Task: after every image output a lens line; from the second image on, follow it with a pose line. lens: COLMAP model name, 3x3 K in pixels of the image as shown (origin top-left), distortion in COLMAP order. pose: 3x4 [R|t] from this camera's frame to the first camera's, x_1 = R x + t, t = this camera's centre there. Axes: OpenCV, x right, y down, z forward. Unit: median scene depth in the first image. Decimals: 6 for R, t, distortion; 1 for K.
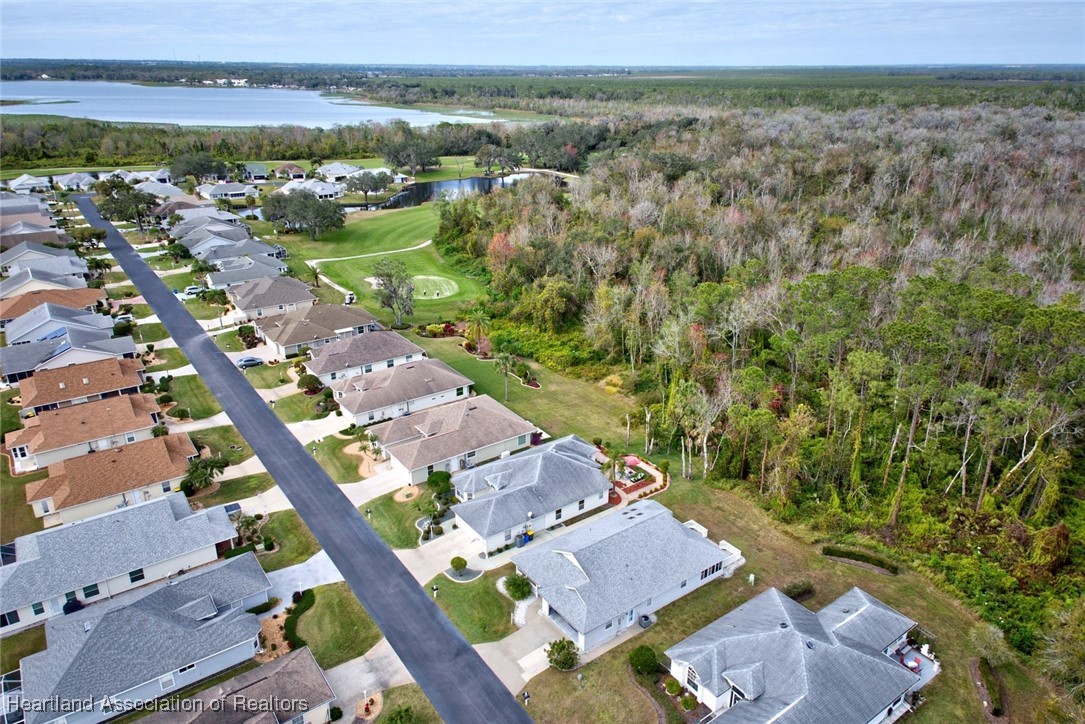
lens RADIAL K [[725.4, 0, 542.5], [0, 725.4, 362.0], [0, 0, 1]] dist [0.069950, -0.038557]
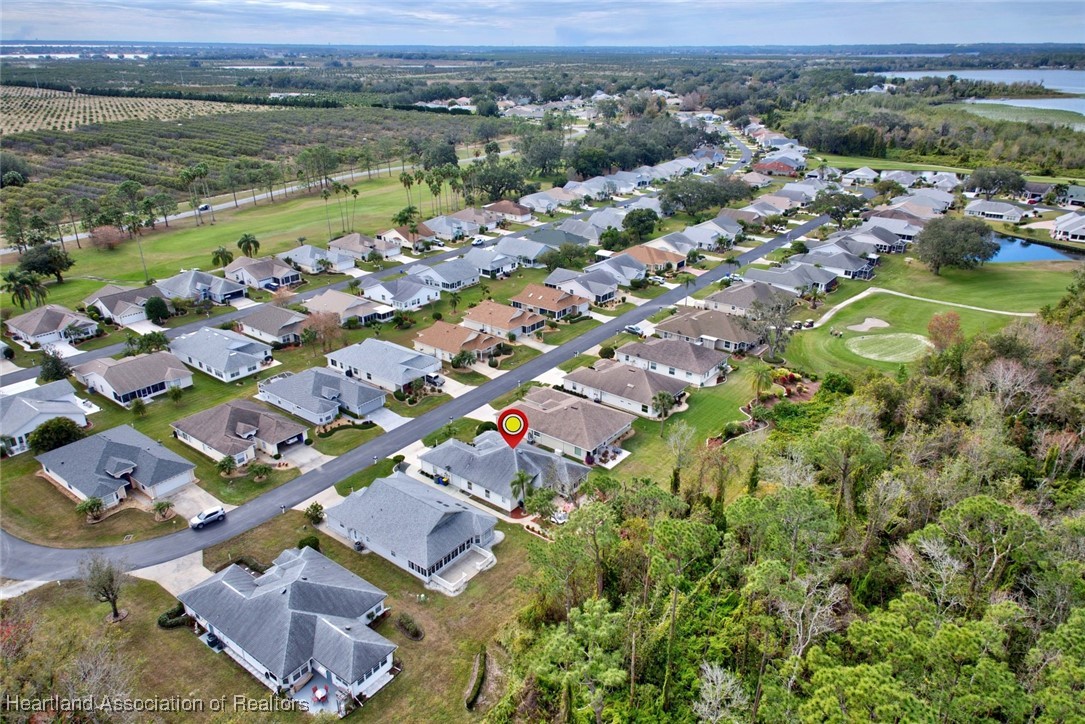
lens RADIAL K [[725.4, 0, 542.5], [0, 725.4, 362.0], [0, 0, 1]] dist [0.069950, -0.038557]
pose [[0.293159, 0.376486, -0.878815, 0.661715], [-0.361323, 0.894658, 0.262741, -0.216474], [0.885157, 0.240511, 0.398310, 0.350865]]
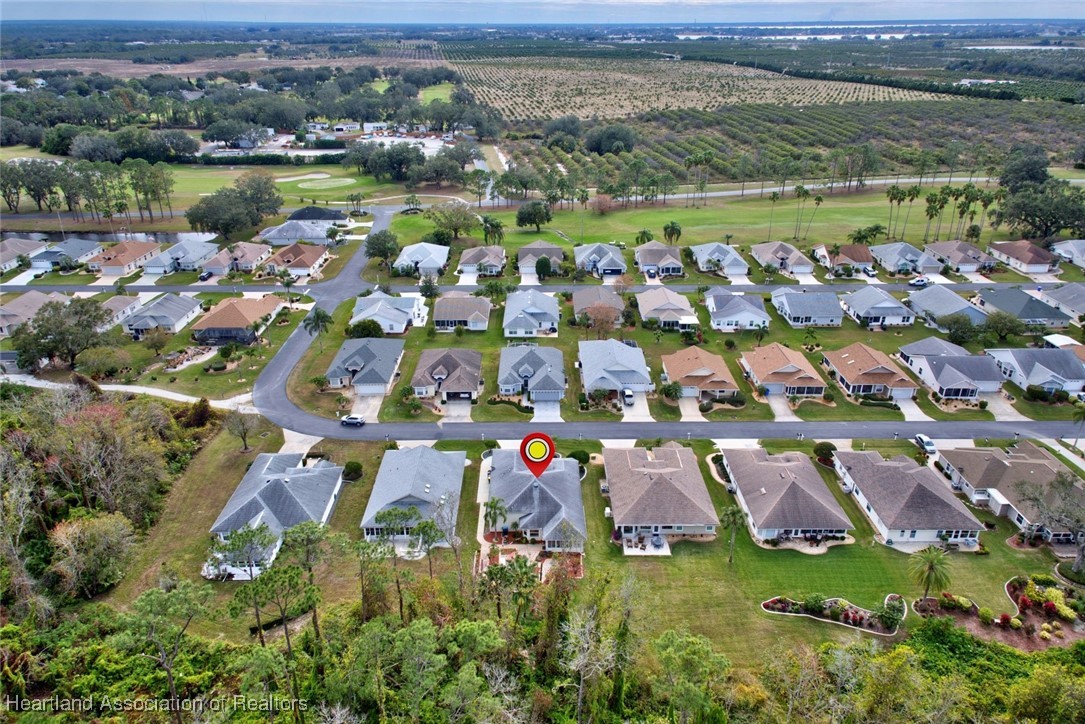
lens RADIAL K [[725.4, 0, 542.5], [0, 725.4, 362.0], [0, 0, 1]] dist [0.069950, -0.038557]
pose [[-0.571526, 0.341619, -0.746093, 0.525046], [-0.311052, 0.751177, 0.582220, -0.454123], [0.759345, 0.564827, -0.323056, 0.836311]]
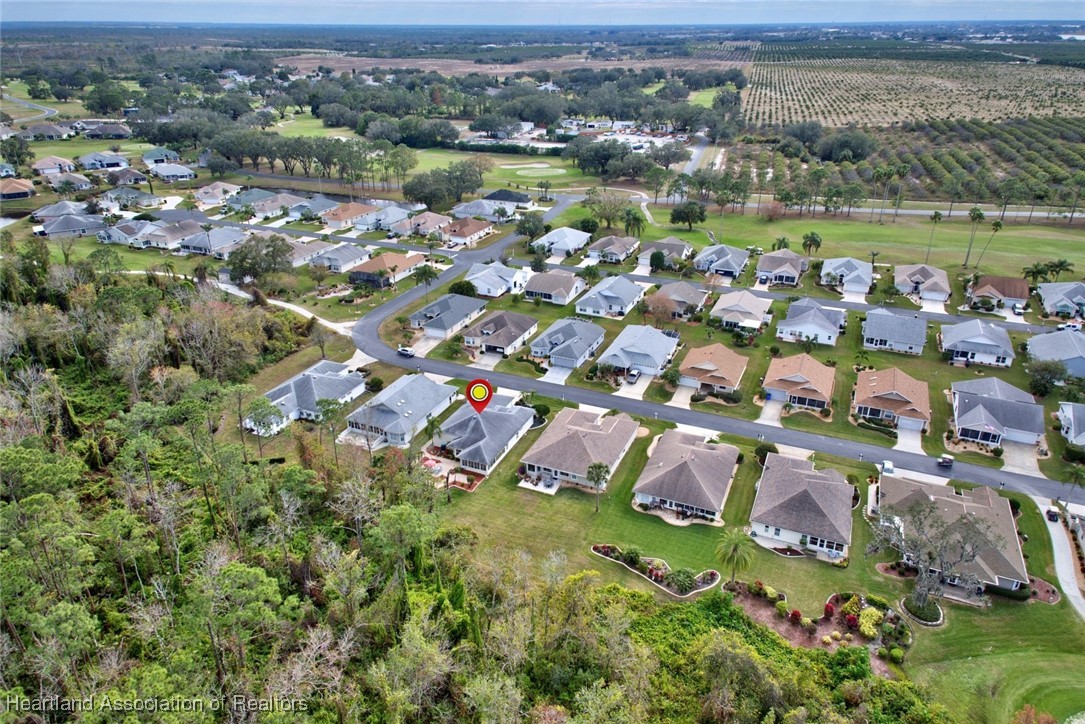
lens RADIAL K [[725.4, 0, 542.5], [0, 725.4, 362.0], [0, 0, 1]] dist [0.069950, -0.038557]
pose [[-0.856354, 0.212714, -0.470543, 0.353389], [-0.198173, 0.706070, 0.679847, -0.603650], [0.476850, 0.675439, -0.562492, 1.166182]]
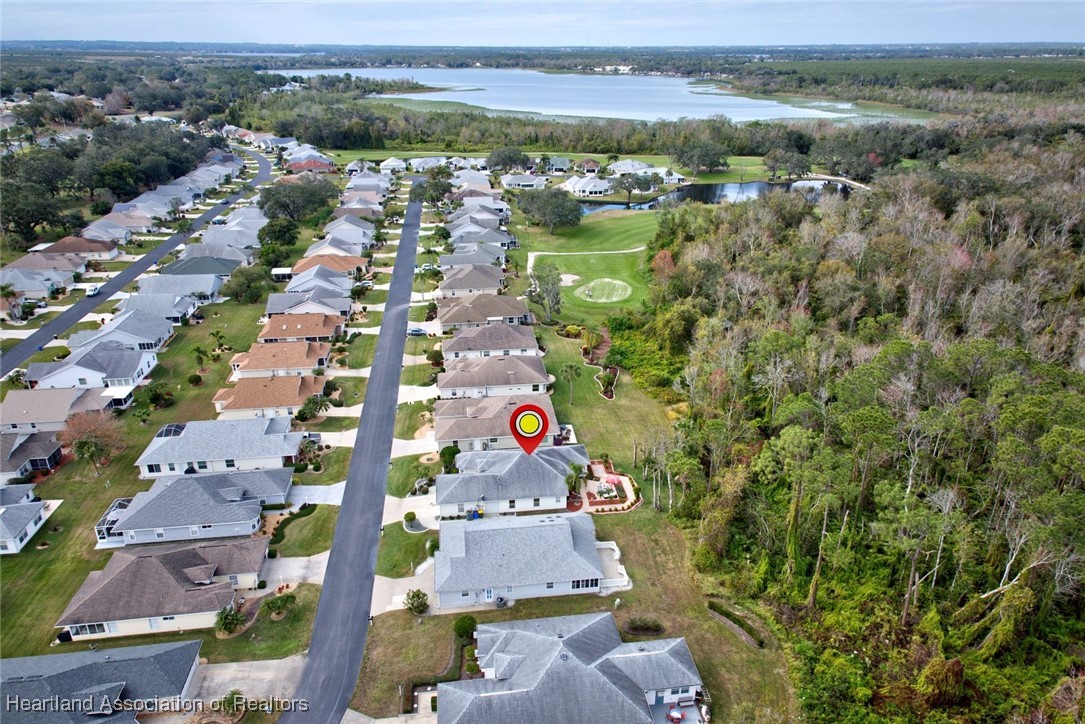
lens RADIAL K [[725.4, 0, 542.5], [0, 725.4, 362.0], [0, 0, 1]] dist [0.069950, -0.038557]
pose [[0.881045, 0.185326, -0.435217, 0.334004], [-0.176140, 0.982425, 0.061766, -0.062281], [0.439015, 0.022241, 0.898204, -0.030155]]
